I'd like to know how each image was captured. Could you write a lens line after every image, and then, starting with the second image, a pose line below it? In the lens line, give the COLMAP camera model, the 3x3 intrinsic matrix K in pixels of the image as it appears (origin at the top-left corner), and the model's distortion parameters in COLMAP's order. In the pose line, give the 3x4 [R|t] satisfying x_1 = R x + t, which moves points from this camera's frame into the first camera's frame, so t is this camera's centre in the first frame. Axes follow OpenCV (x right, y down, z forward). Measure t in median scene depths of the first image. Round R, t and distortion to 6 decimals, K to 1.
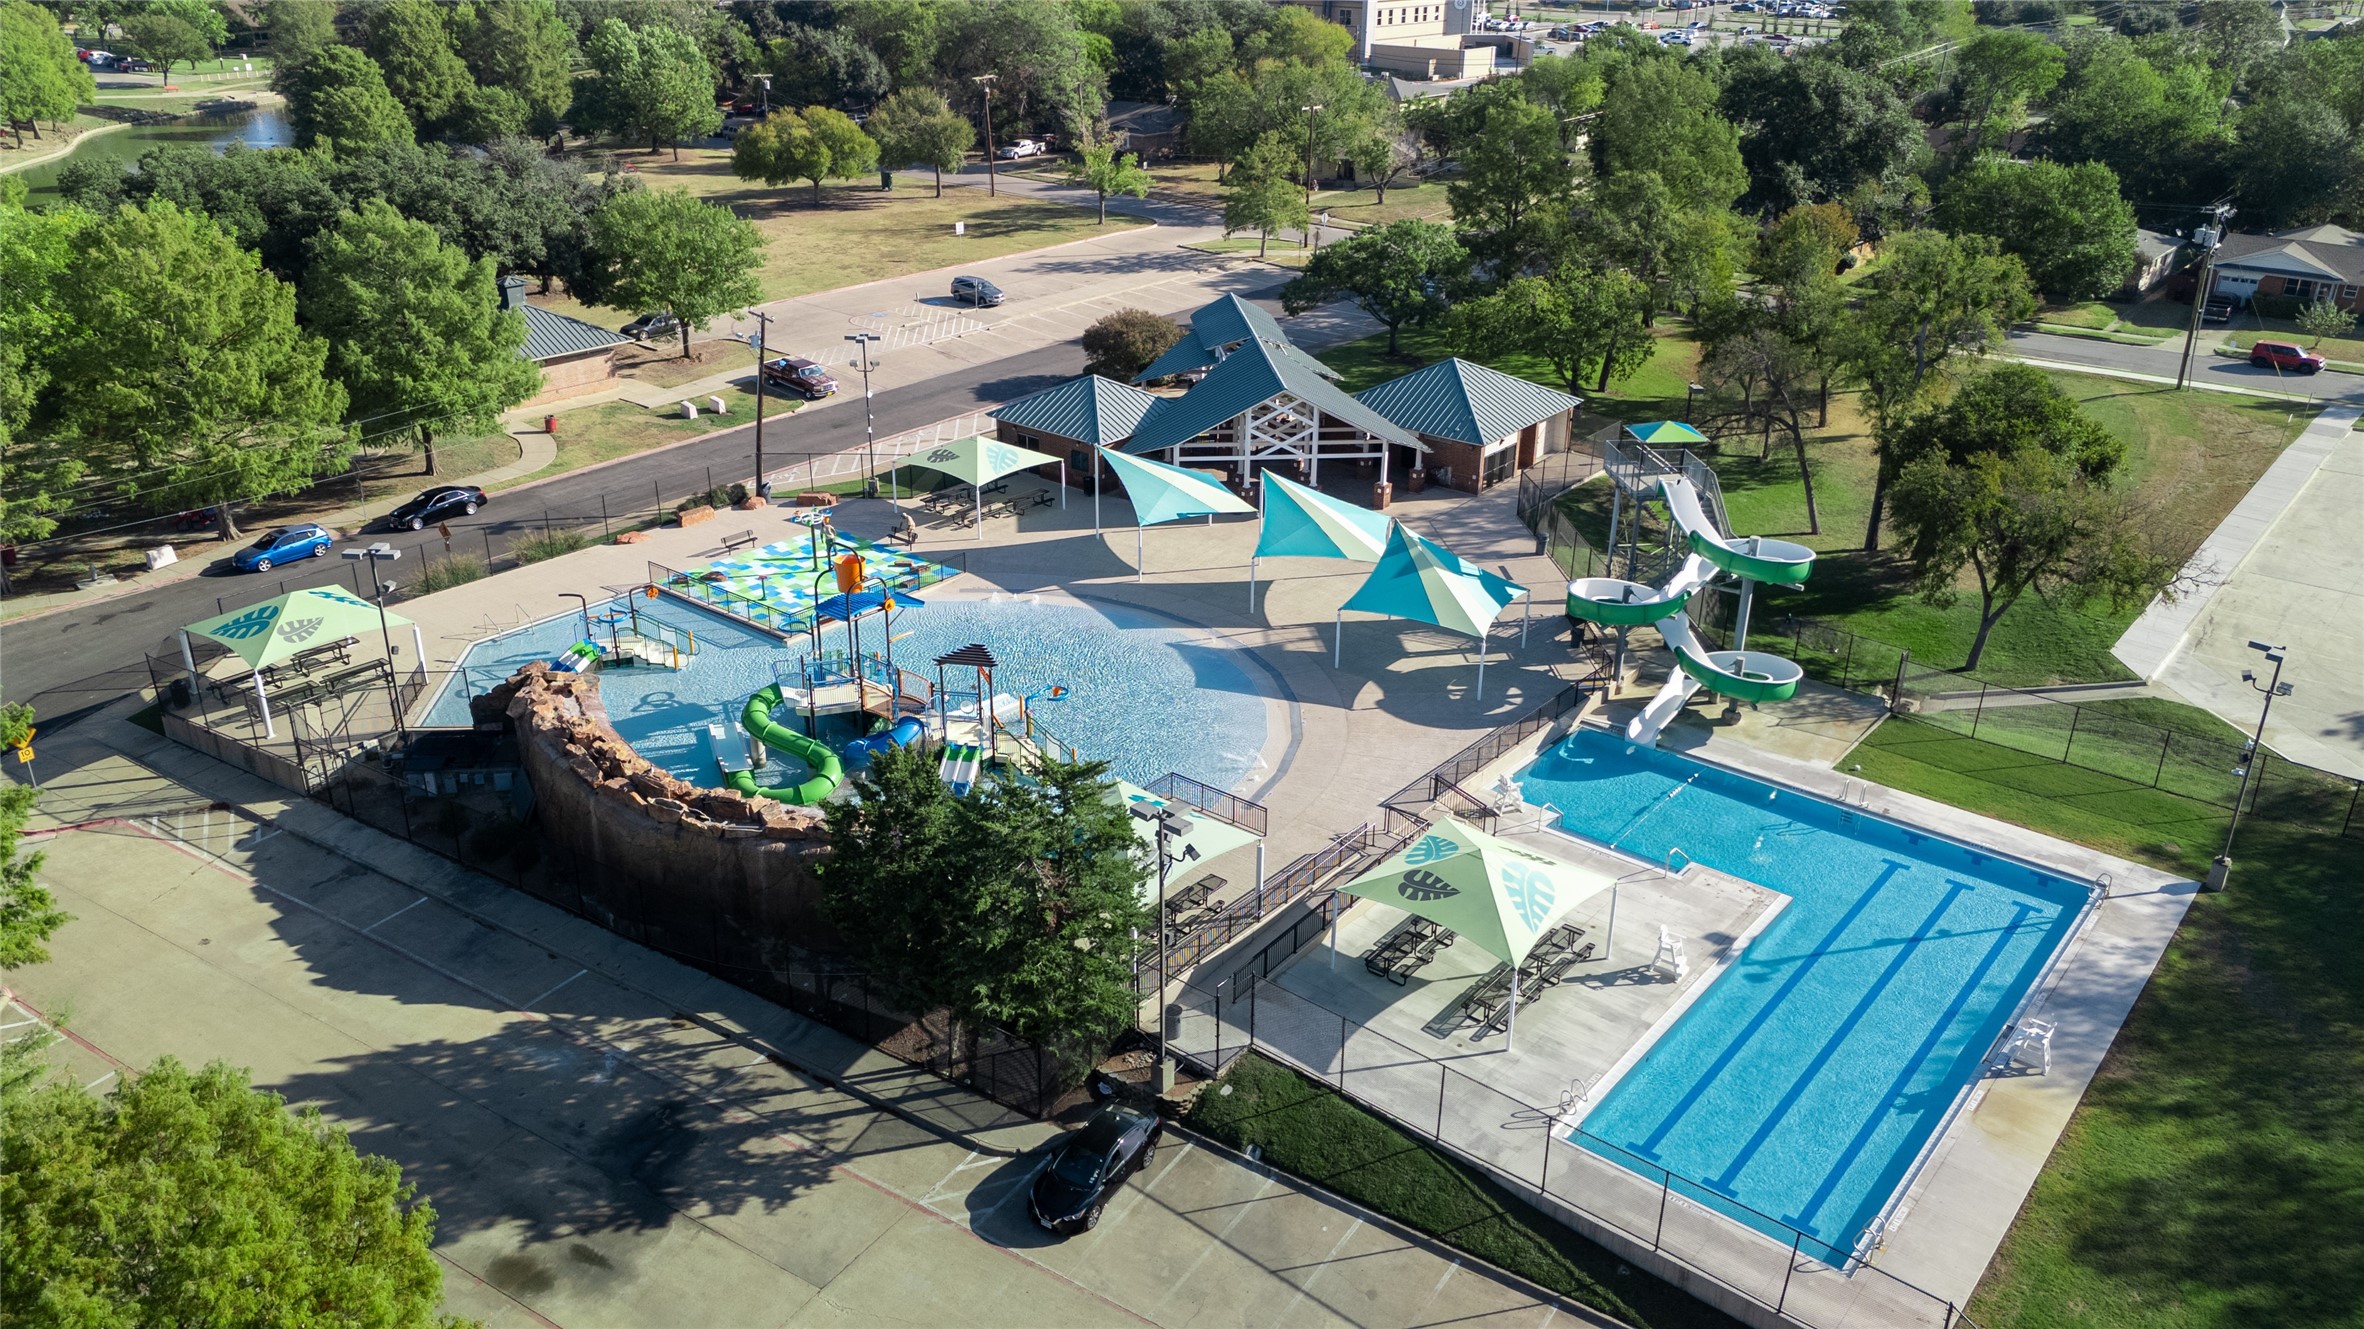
lens RADIAL K [[1627.5, 0, 1182.0], [0, 1627.5, 664.5], [0, 0, 1]] dist [0.086392, -0.096989]
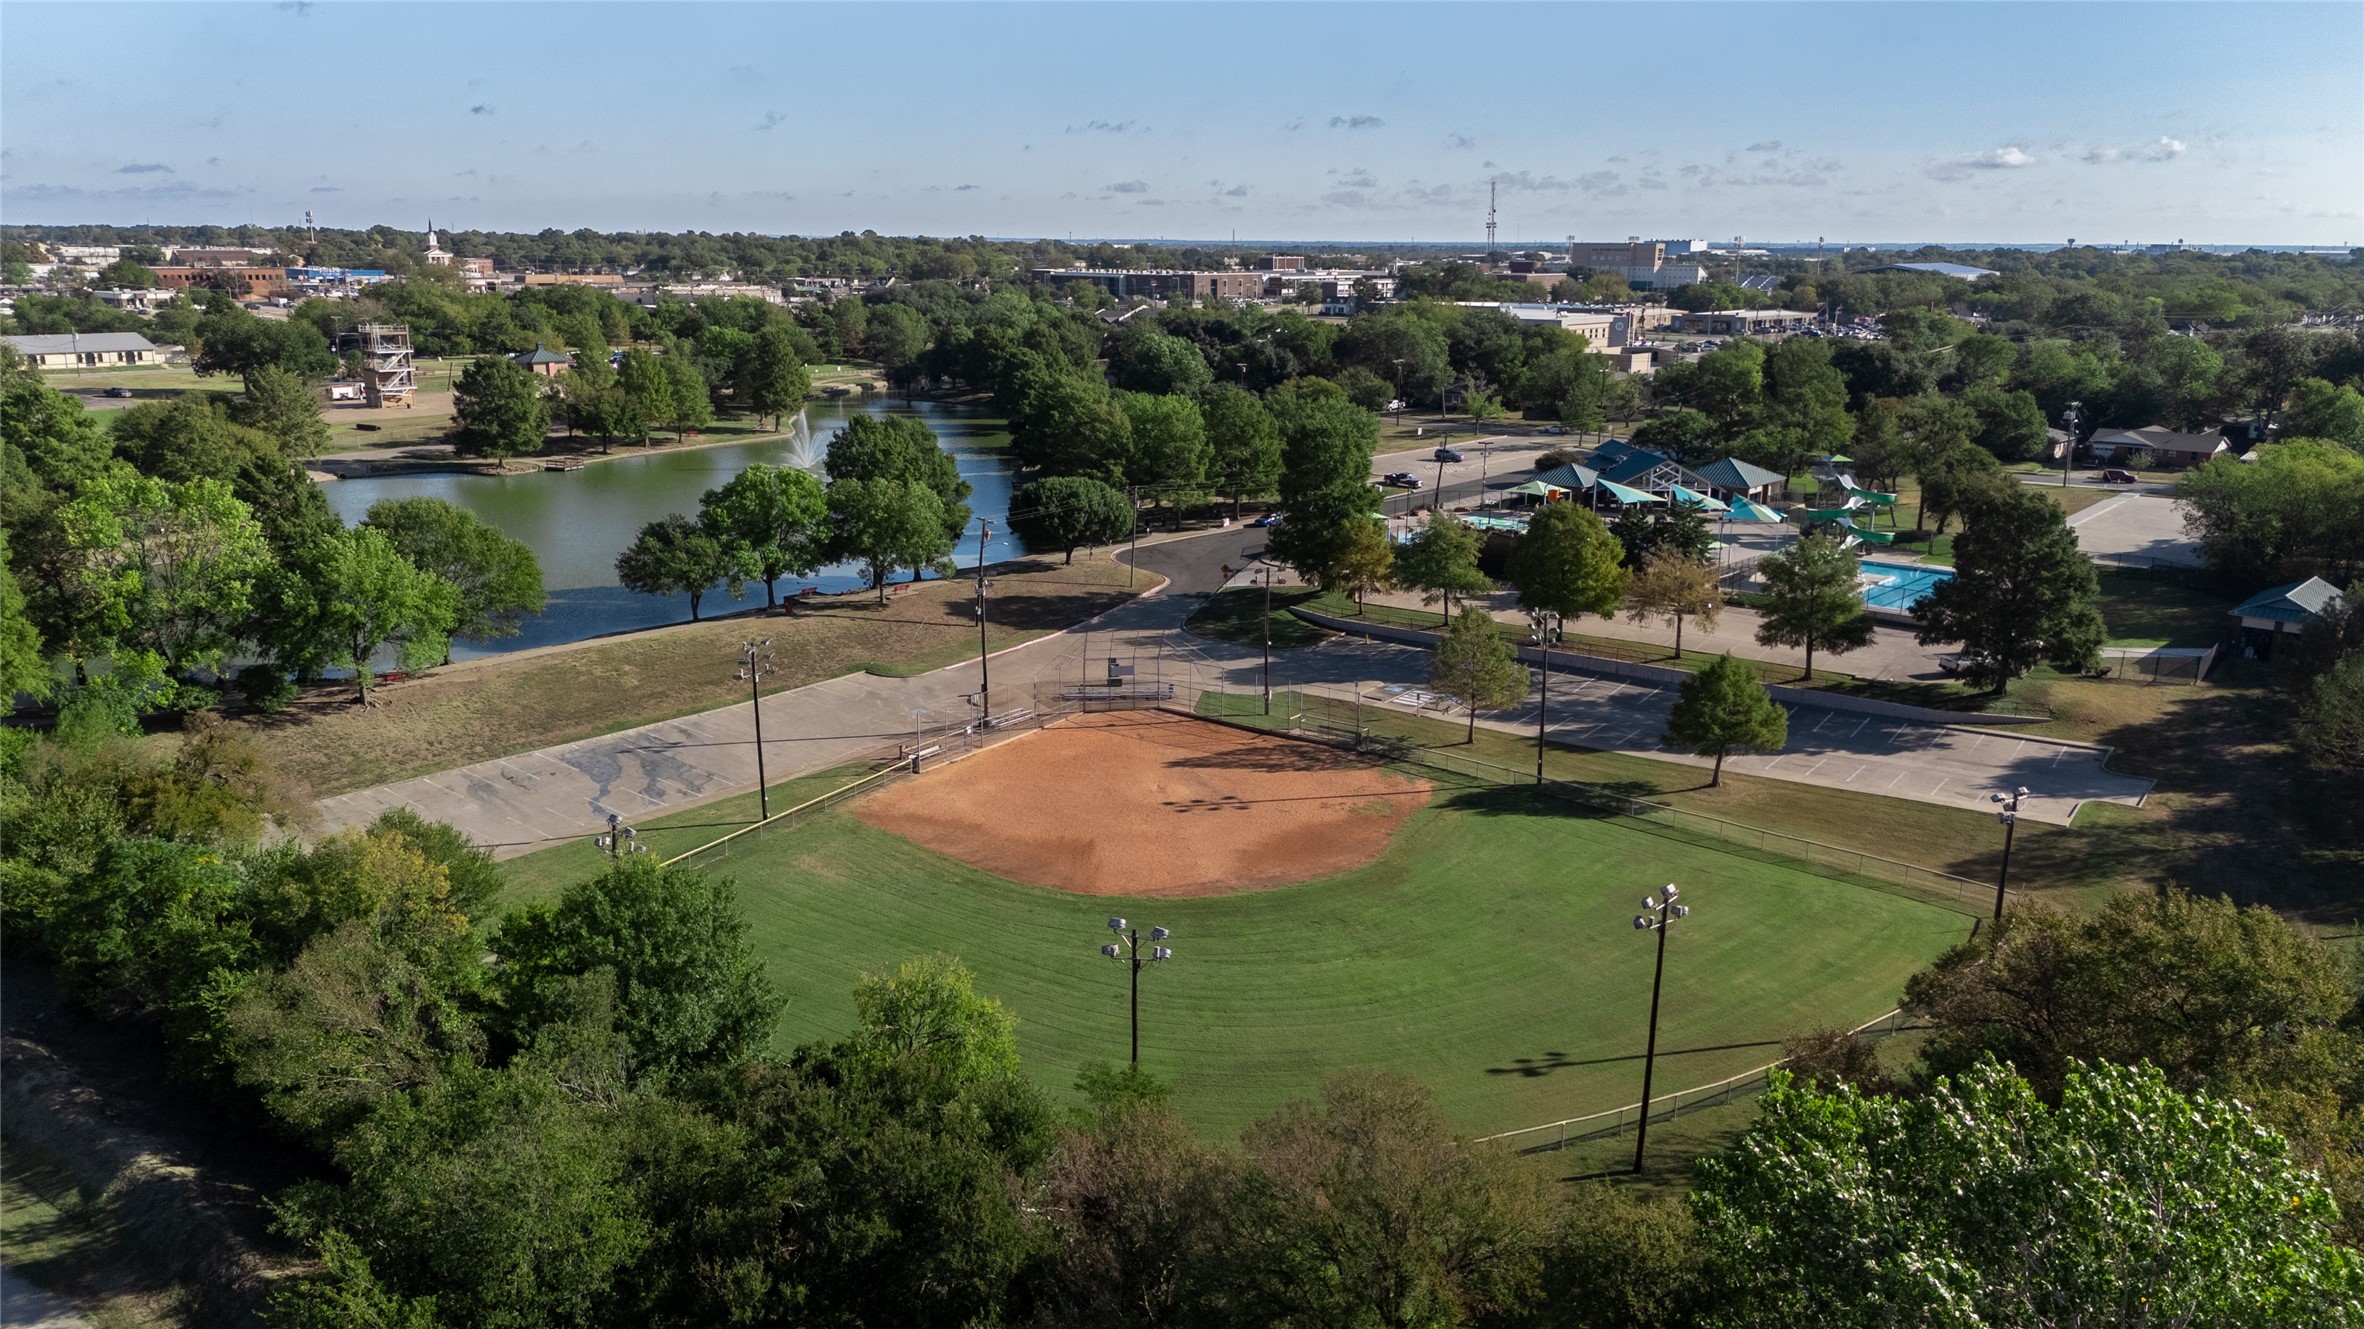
lens RADIAL K [[1627.5, 0, 1182.0], [0, 1627.5, 664.5], [0, 0, 1]] dist [0.086392, -0.096989]
pose [[0.999311, 0.008352, -0.036170, -0.392859], [-0.014916, 0.982587, -0.185204, 0.407854], [0.033993, 0.185616, 0.982034, -0.941078]]
